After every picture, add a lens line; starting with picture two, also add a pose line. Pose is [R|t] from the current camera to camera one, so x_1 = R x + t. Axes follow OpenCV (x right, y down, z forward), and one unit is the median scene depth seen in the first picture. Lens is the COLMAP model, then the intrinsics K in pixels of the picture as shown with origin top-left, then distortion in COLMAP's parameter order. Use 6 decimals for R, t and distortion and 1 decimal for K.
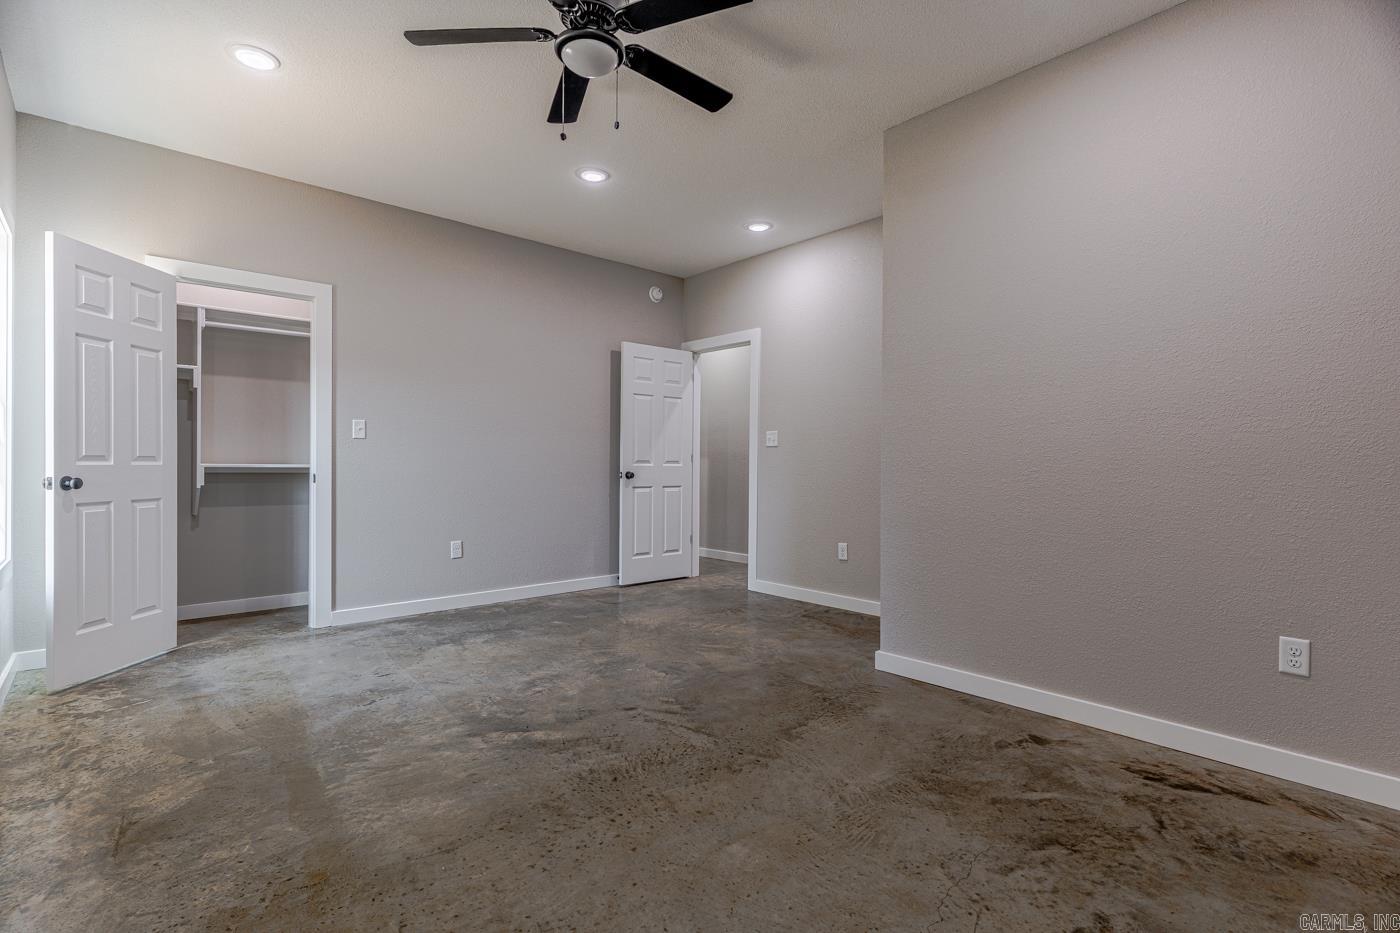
lens RADIAL K [[673.3, 0, 697.4], [0, 673.3, 468.8], [0, 0, 1]] dist [-0.001344, 0.001419]
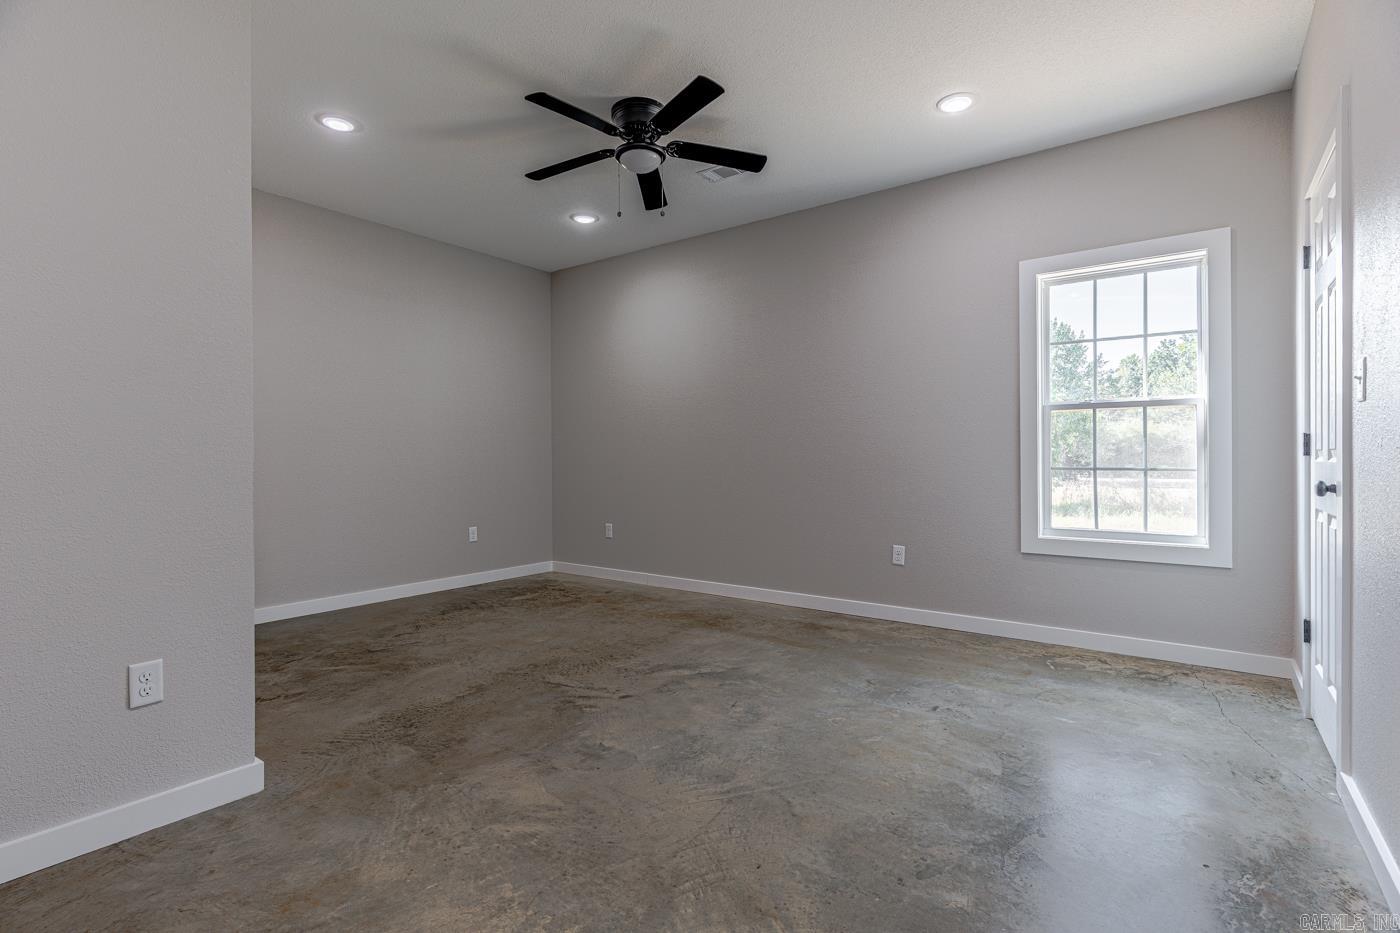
lens RADIAL K [[673.3, 0, 694.0], [0, 673.3, 458.8], [0, 0, 1]] dist [-0.001344, 0.001419]
pose [[-0.980377, -0.002794, -0.197113, 0.000867], [-0.004276, 0.999966, 0.007091, -0.013807], [0.197086, 0.007795, -0.980355, 2.012524]]
